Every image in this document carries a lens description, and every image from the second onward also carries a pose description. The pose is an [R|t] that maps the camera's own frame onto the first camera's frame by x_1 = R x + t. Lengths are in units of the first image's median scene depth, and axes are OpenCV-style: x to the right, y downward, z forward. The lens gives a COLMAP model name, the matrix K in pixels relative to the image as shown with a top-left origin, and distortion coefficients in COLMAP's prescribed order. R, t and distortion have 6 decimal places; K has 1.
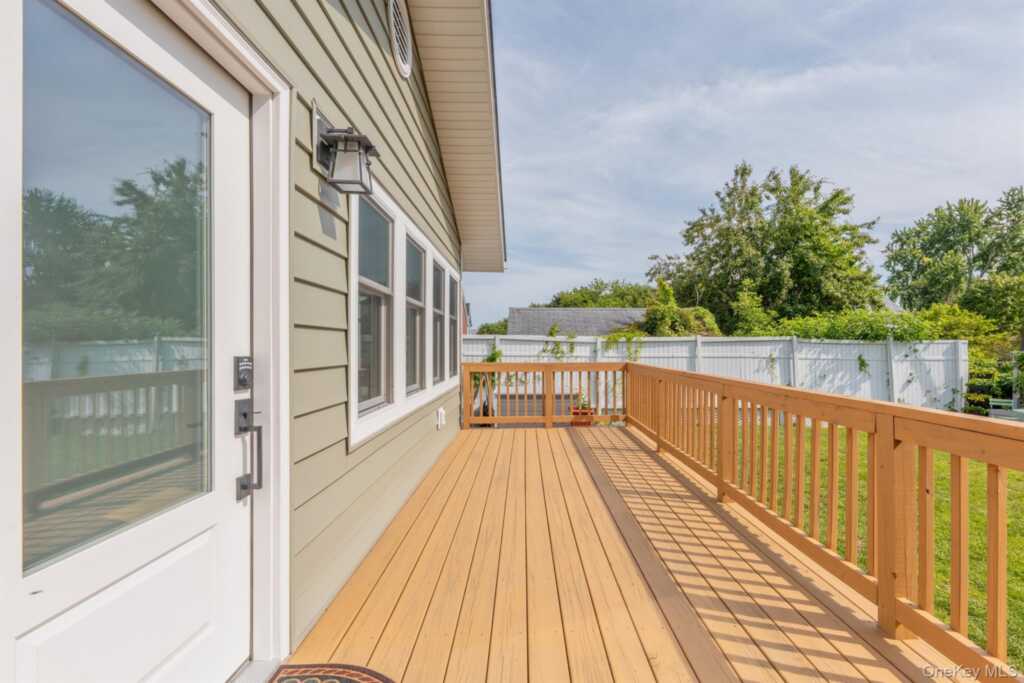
lens RADIAL K [[440.2, 0, 539.1], [0, 440.2, 348.0], [0, 0, 1]] dist [-0.002797, -0.000923]
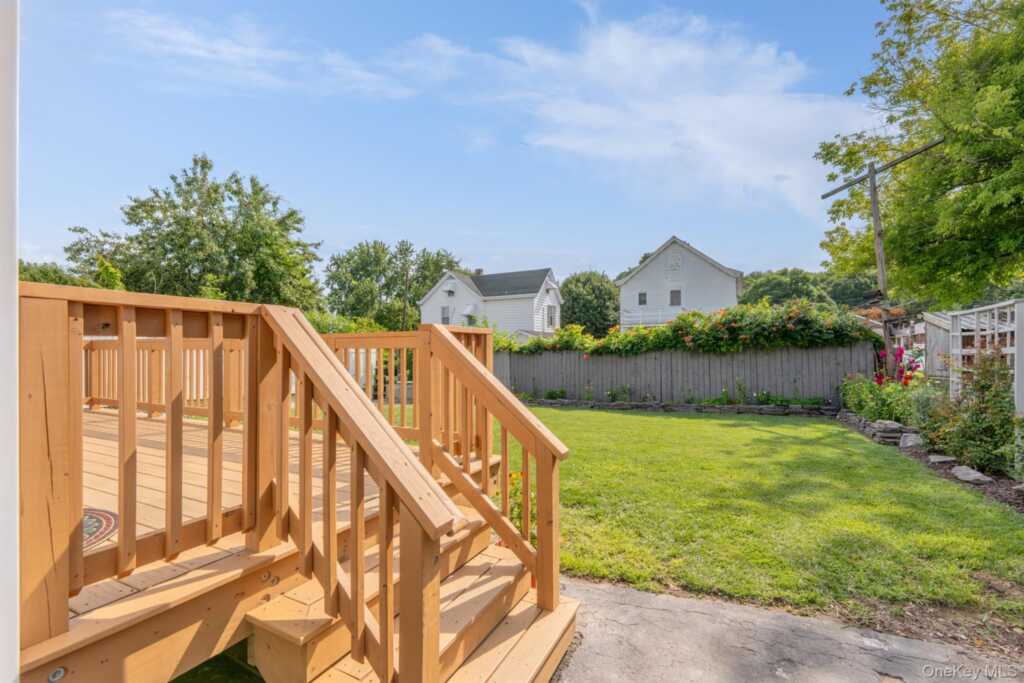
lens RADIAL K [[452.8, 0, 513.2], [0, 452.8, 354.2], [0, 0, 1]] dist [0.000664, 0.000065]
pose [[0.488832, -0.001172, 0.872377, -0.082834], [0.005443, 0.999984, -0.001706, 0.028513], [-0.872361, 0.005582, 0.488830, -0.096044]]
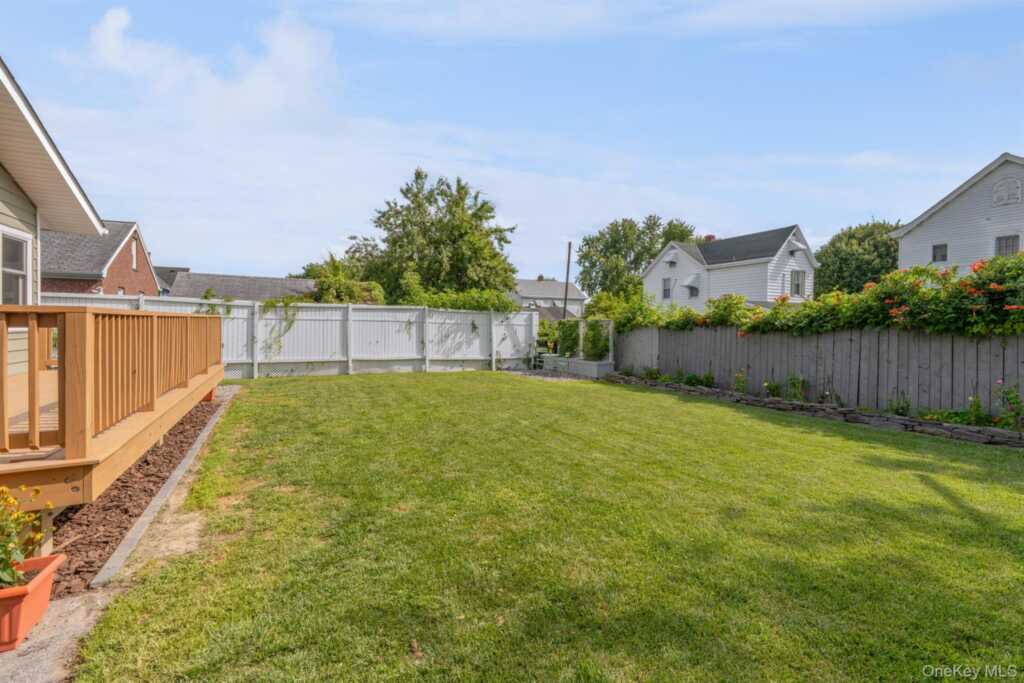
lens RADIAL K [[419.4, 0, 513.5], [0, 419.4, 332.9], [0, 0, 1]] dist [-0.000334, -0.000128]
pose [[0.898026, 0.002186, 0.439936, 0.187966], [-0.011469, 0.999764, 0.018445, 0.021614], [-0.439792, -0.021610, 0.897840, -0.209479]]
